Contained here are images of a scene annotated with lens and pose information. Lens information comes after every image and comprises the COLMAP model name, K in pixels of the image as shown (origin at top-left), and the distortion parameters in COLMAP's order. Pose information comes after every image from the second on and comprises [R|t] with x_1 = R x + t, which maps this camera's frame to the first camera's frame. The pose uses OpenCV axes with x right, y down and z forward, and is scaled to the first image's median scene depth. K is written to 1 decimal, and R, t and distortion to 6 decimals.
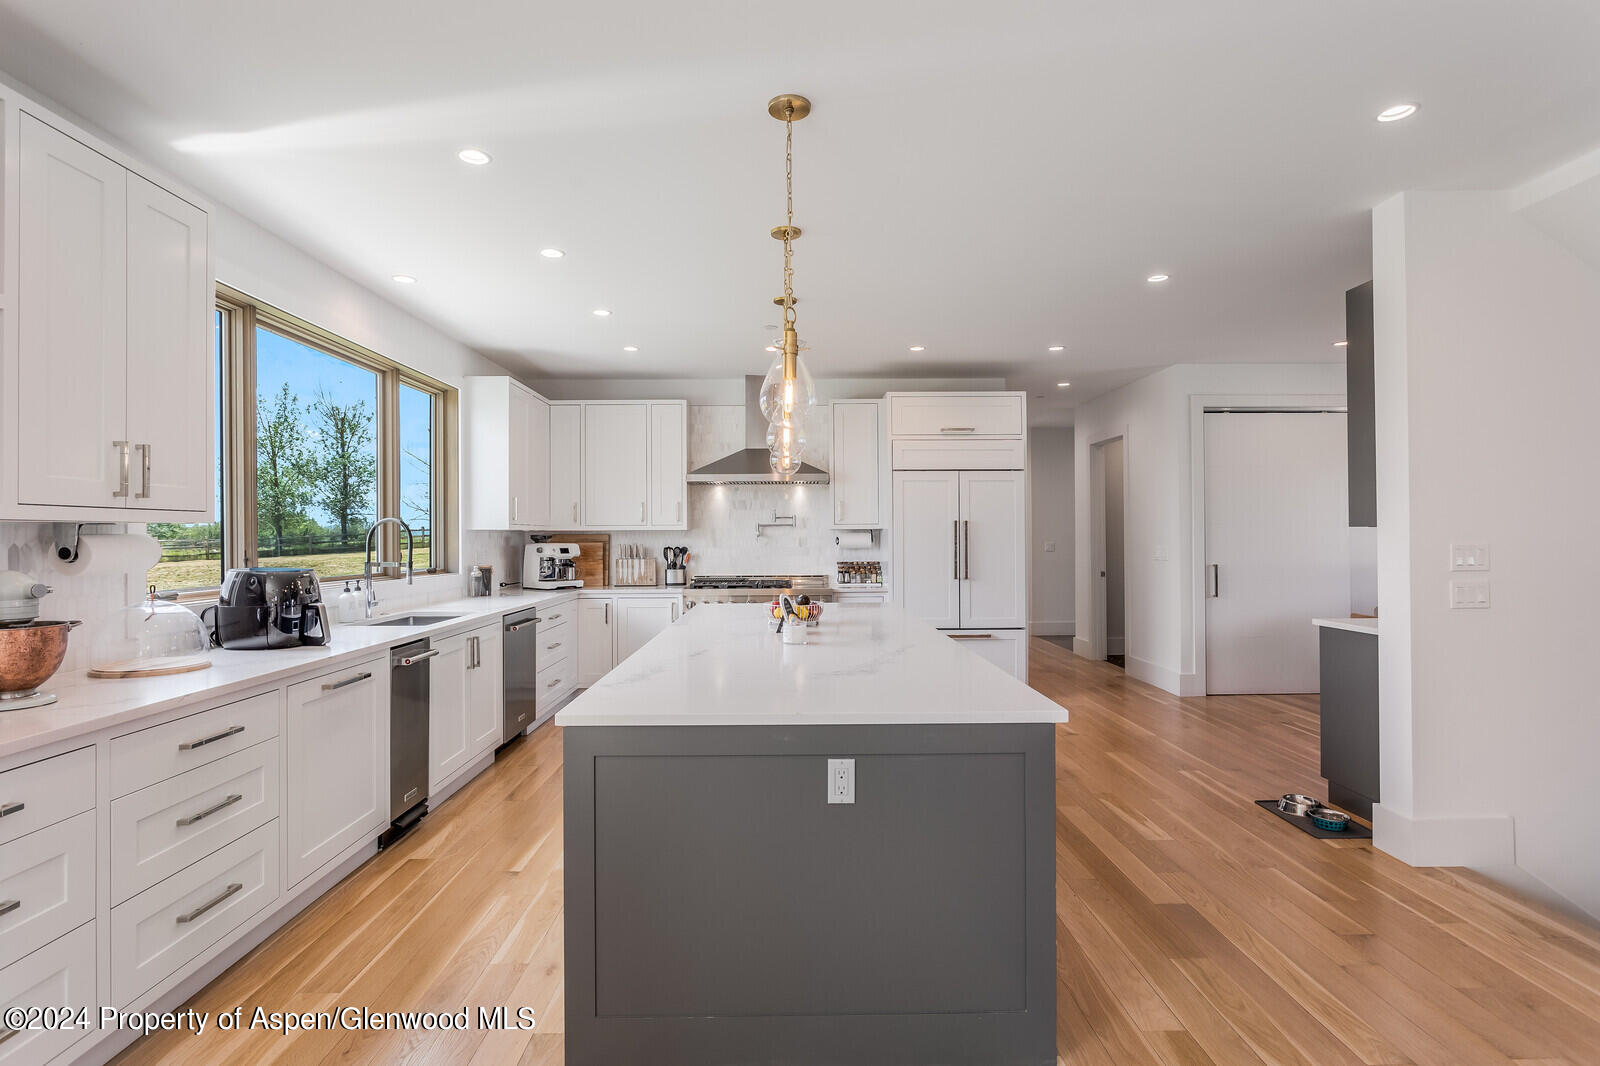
lens RADIAL K [[782.1, 0, 800.0], [0, 782.1, 533.0], [0, 0, 1]] dist [-0.017704, 0.006966]
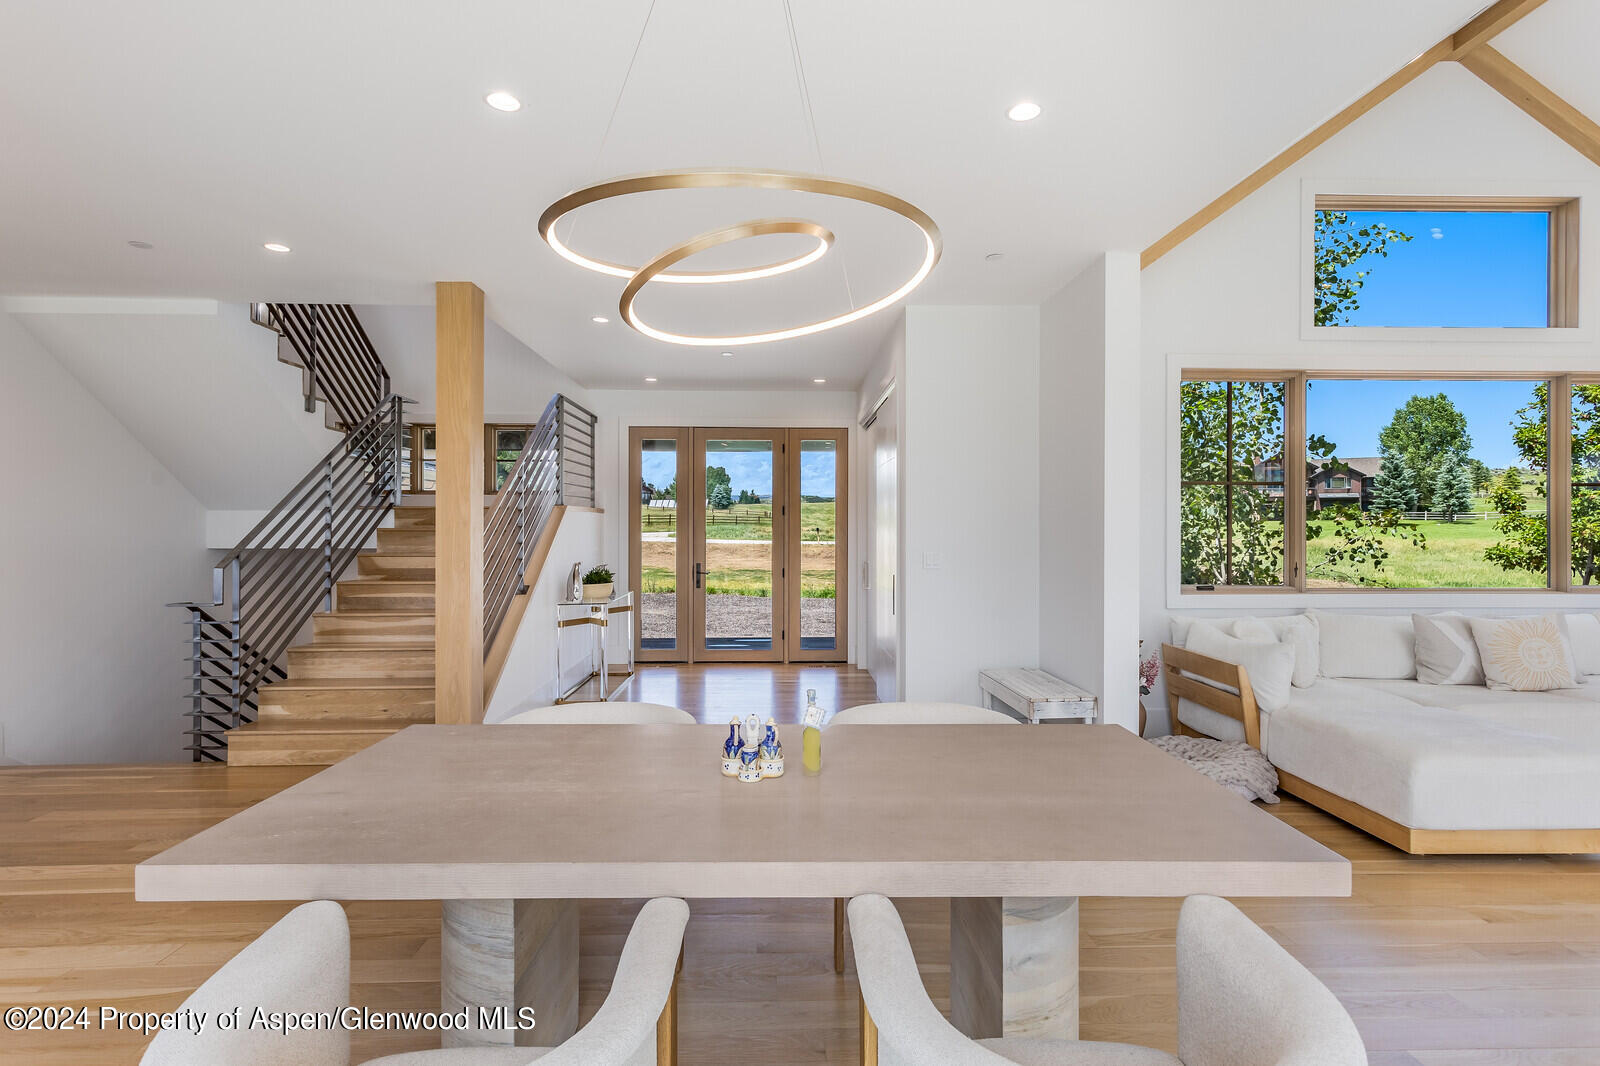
lens RADIAL K [[769.8, 0, 800.0], [0, 769.8, 533.0], [0, 0, 1]] dist [0.000768, -0.000177]
pose [[-0.015140, -0.000927, 0.999885, -0.274523], [-0.003276, 0.999994, 0.000877, -0.000948], [-0.999880, -0.003262, -0.015143, -0.237021]]
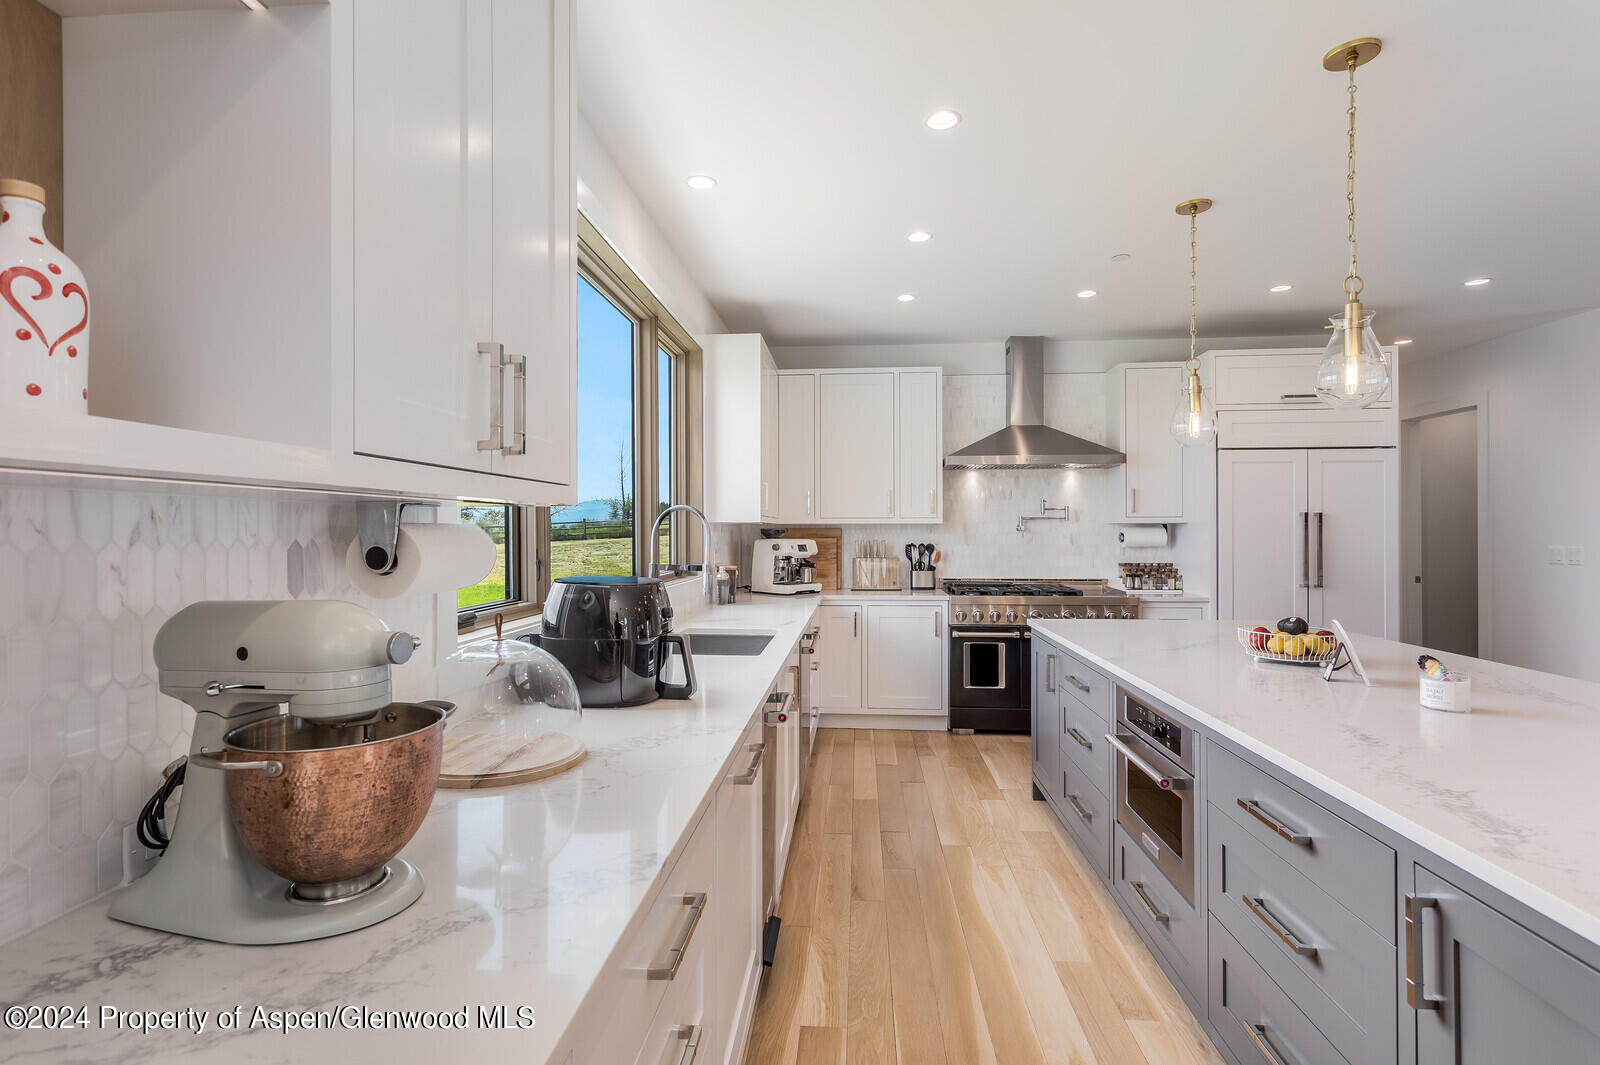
lens RADIAL K [[769.8, 0, 800.0], [0, 769.8, 532.5], [0, 0, 1]] dist [0.000768, -0.000177]
pose [[0.994485, 0.003262, -0.104833, -0.214837], [-0.002717, 0.999982, 0.005338, 0.001676], [0.104848, -0.005024, 0.994476, 0.177425]]
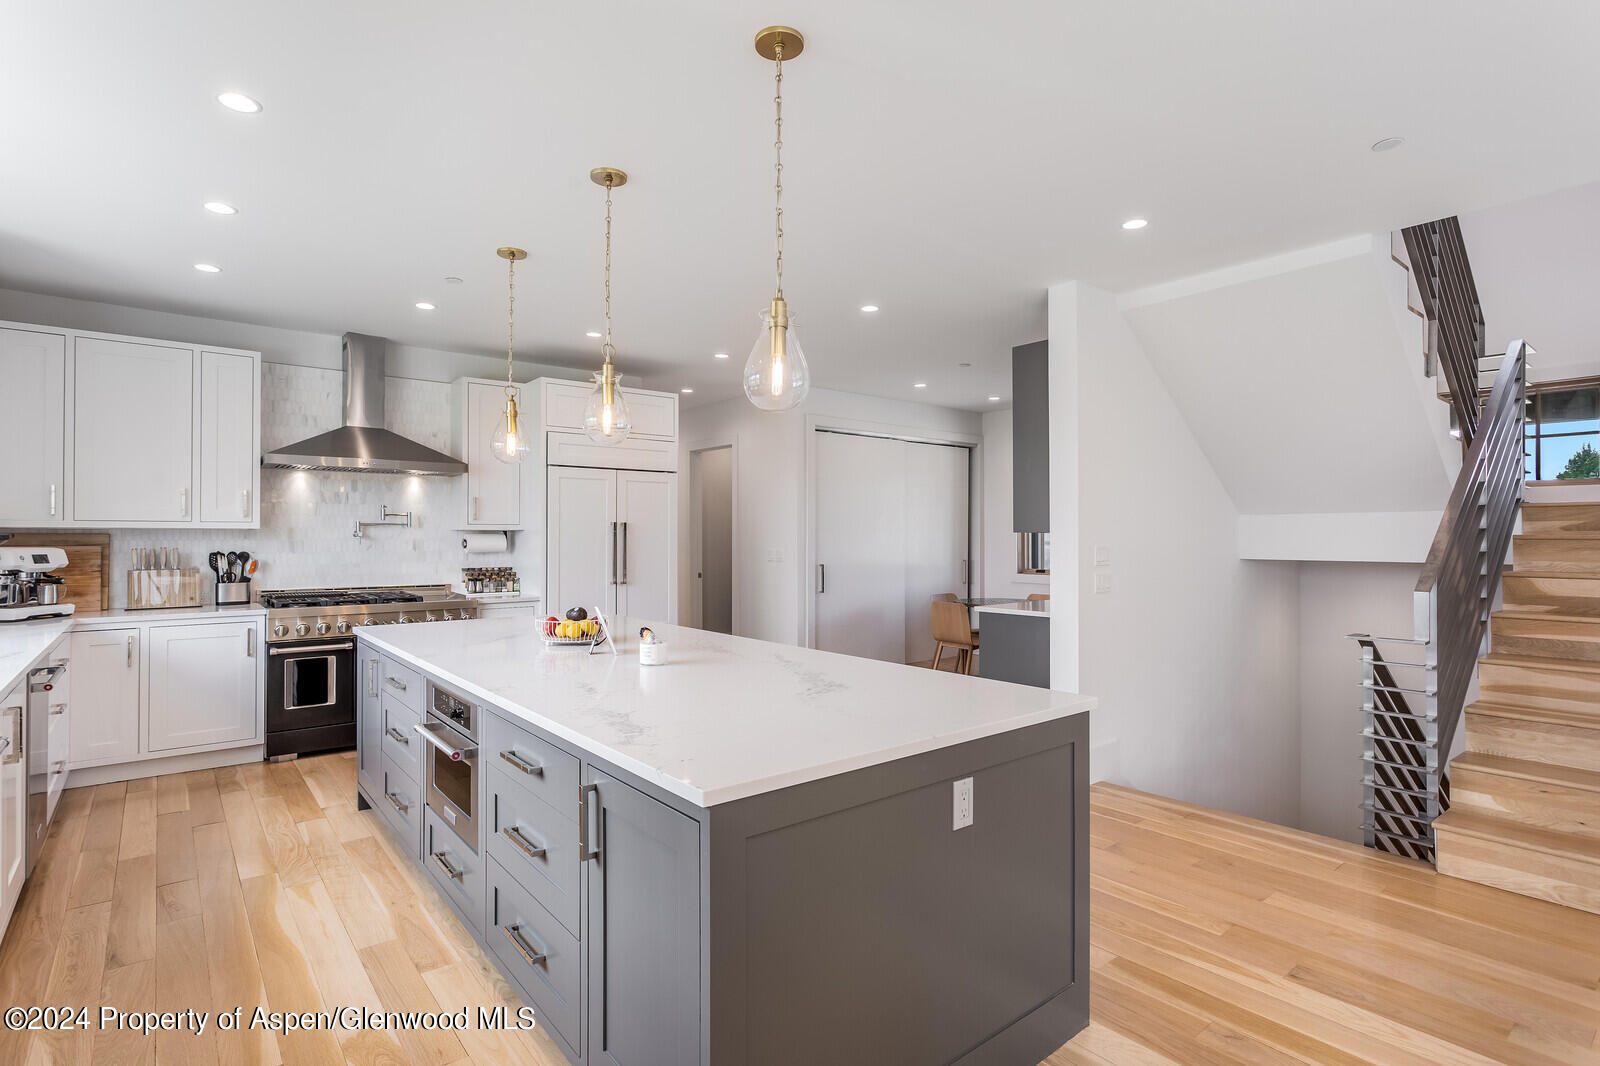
lens RADIAL K [[782.1, 0, 800.0], [0, 782.1, 533.0], [0, 0, 1]] dist [-0.017704, 0.006966]
pose [[0.788363, 0.008682, 0.615150, -0.198285], [-0.006275, 0.999962, -0.006071, 0.001421], [-0.615179, 0.000926, 0.788387, 0.115193]]
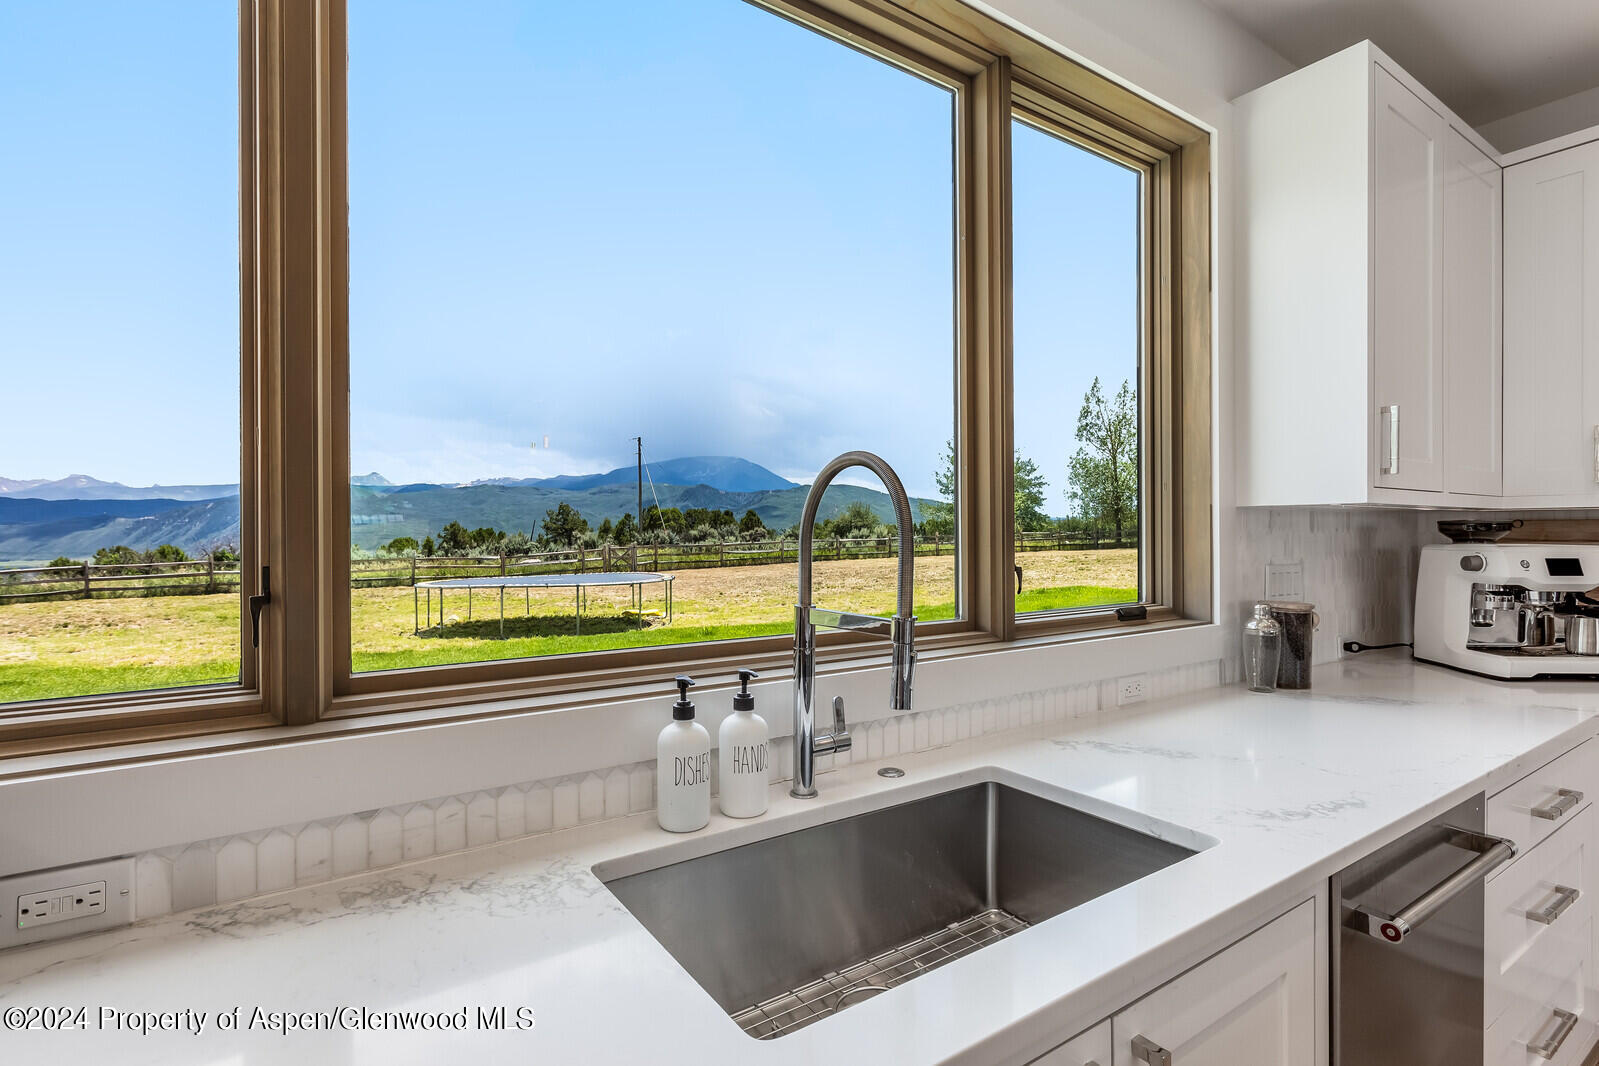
lens RADIAL K [[777.0, 0, 799.5], [0, 777.0, 533.0], [0, 0, 1]] dist [0.001916, 0.000173]
pose [[0.543737, 0.003117, -0.839250, -0.196633], [0.004434, 0.999968, 0.006586, 0.004364], [0.839244, -0.007303, 0.543706, 0.534875]]
